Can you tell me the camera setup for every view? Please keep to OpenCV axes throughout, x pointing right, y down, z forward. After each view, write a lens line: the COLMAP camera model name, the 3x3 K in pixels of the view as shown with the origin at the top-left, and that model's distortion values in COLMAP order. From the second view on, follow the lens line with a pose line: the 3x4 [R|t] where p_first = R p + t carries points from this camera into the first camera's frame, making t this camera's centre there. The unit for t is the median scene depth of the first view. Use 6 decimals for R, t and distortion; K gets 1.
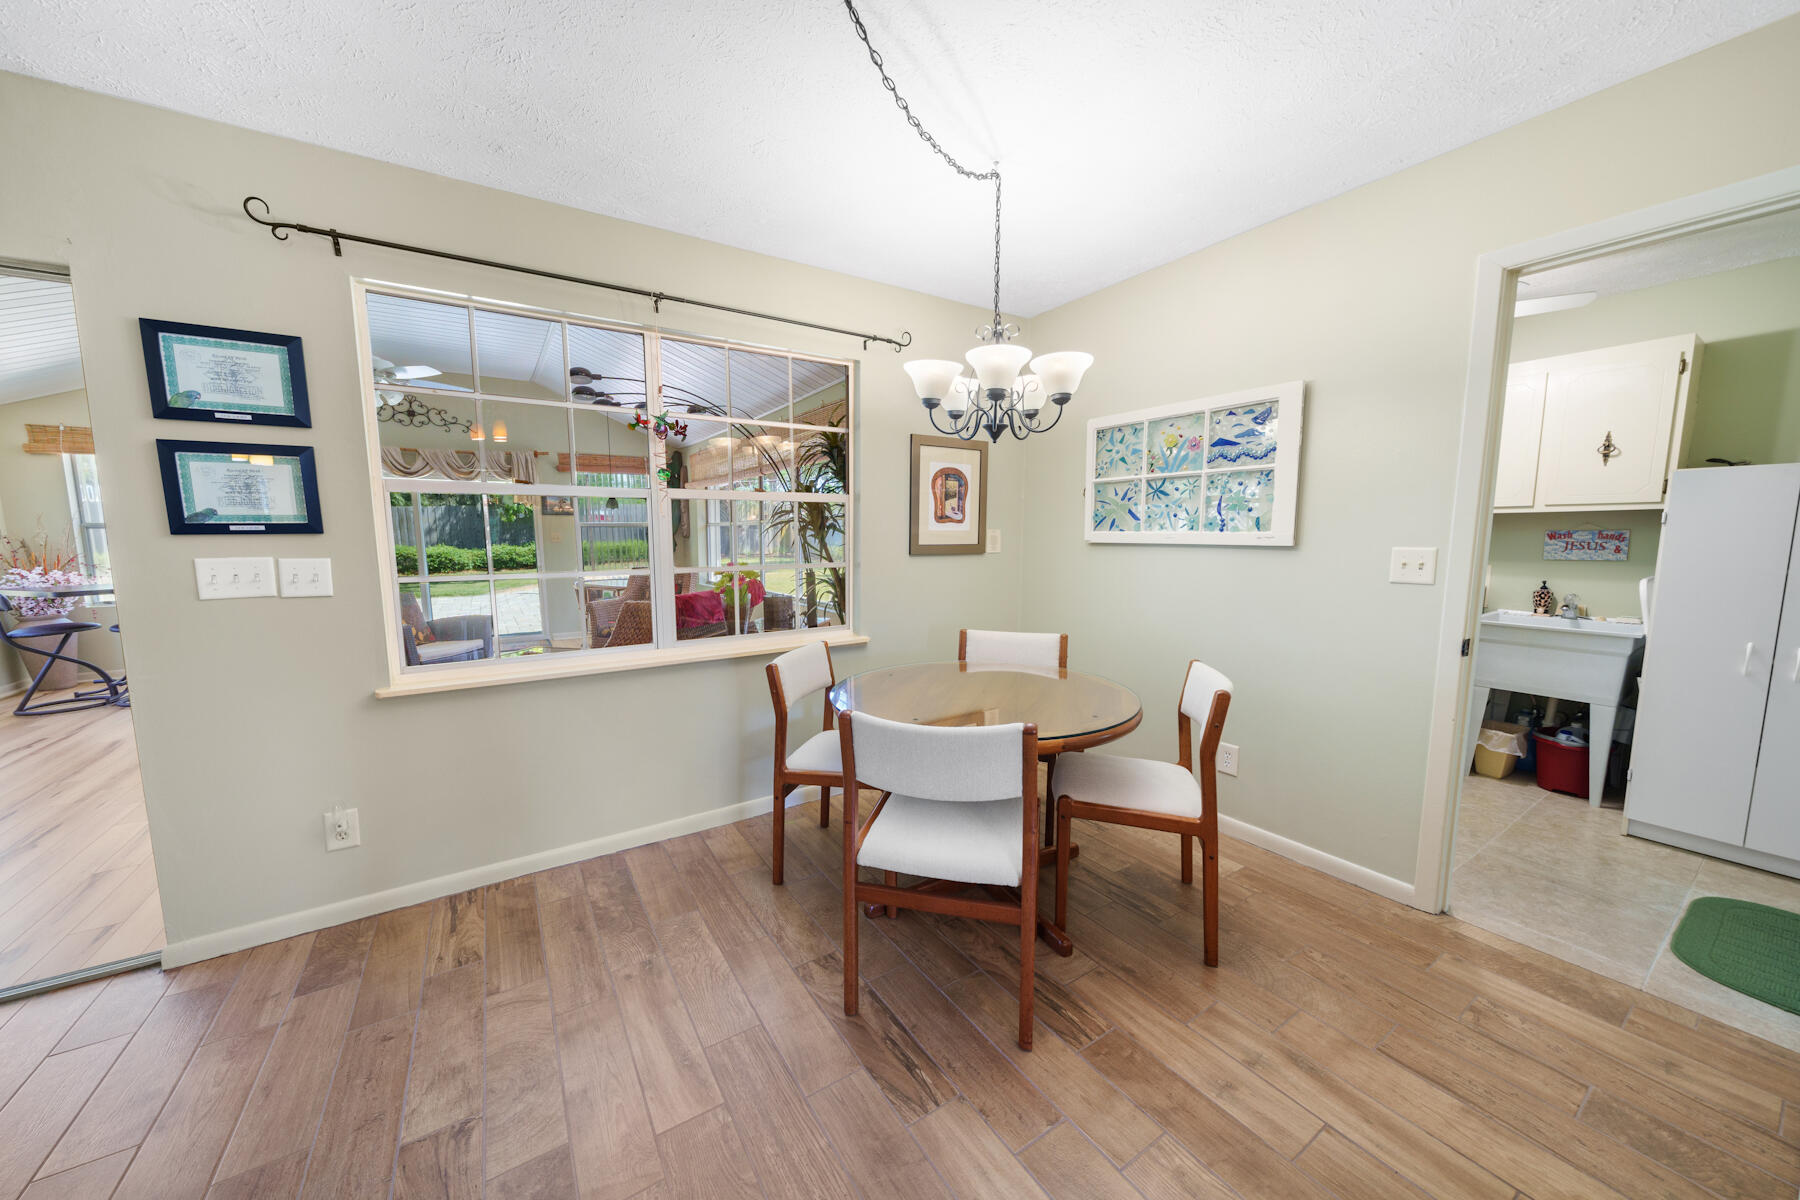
lens RADIAL K [[621.6, 0, 889.8], [0, 621.6, 606.6], [0, 0, 1]] dist [-0.000211, -0.000057]
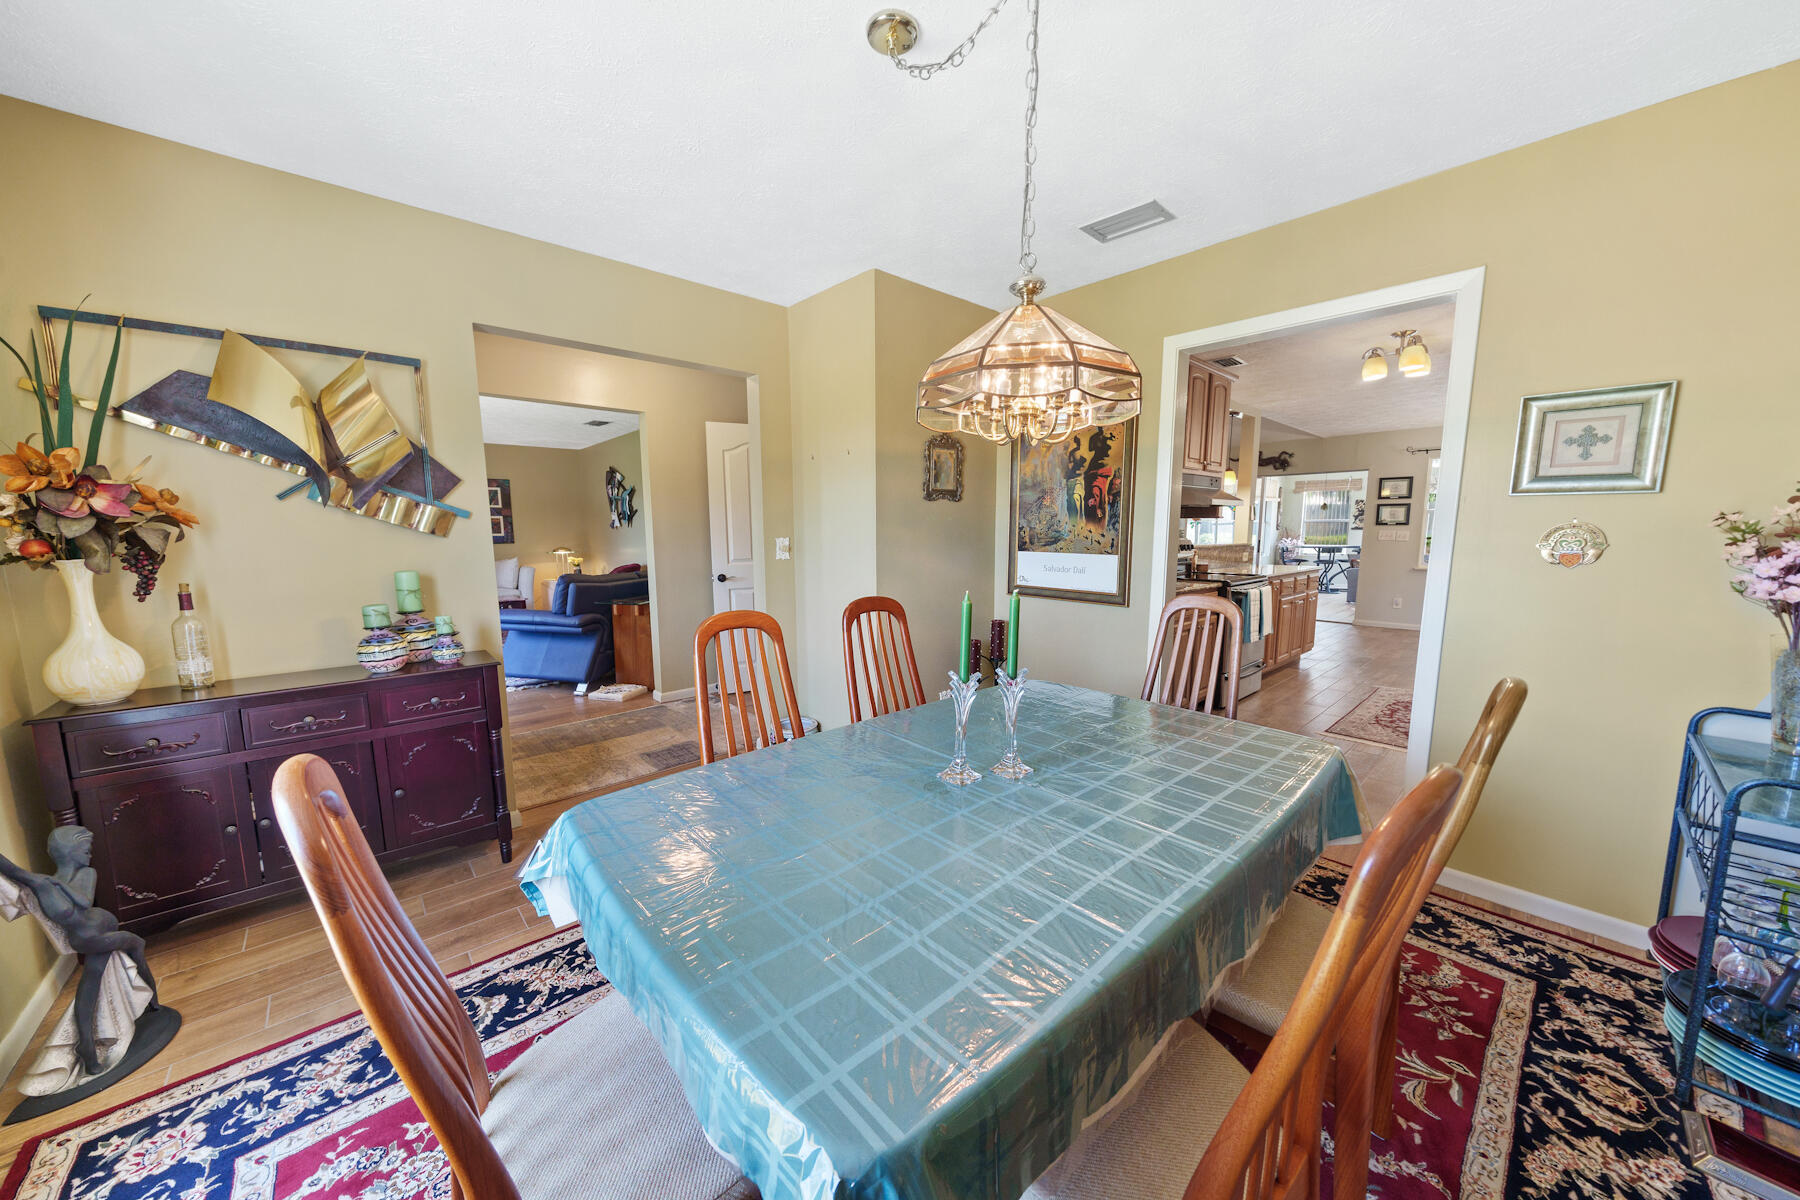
lens RADIAL K [[621.6, 0, 889.8], [0, 621.6, 606.6], [0, 0, 1]] dist [-0.000211, -0.000057]
pose [[0.163895, 0.128554, -0.978066, 2.615071], [-0.113925, 0.987305, 0.110678, 0.351715], [0.979877, 0.093287, 0.176460, -3.039243]]
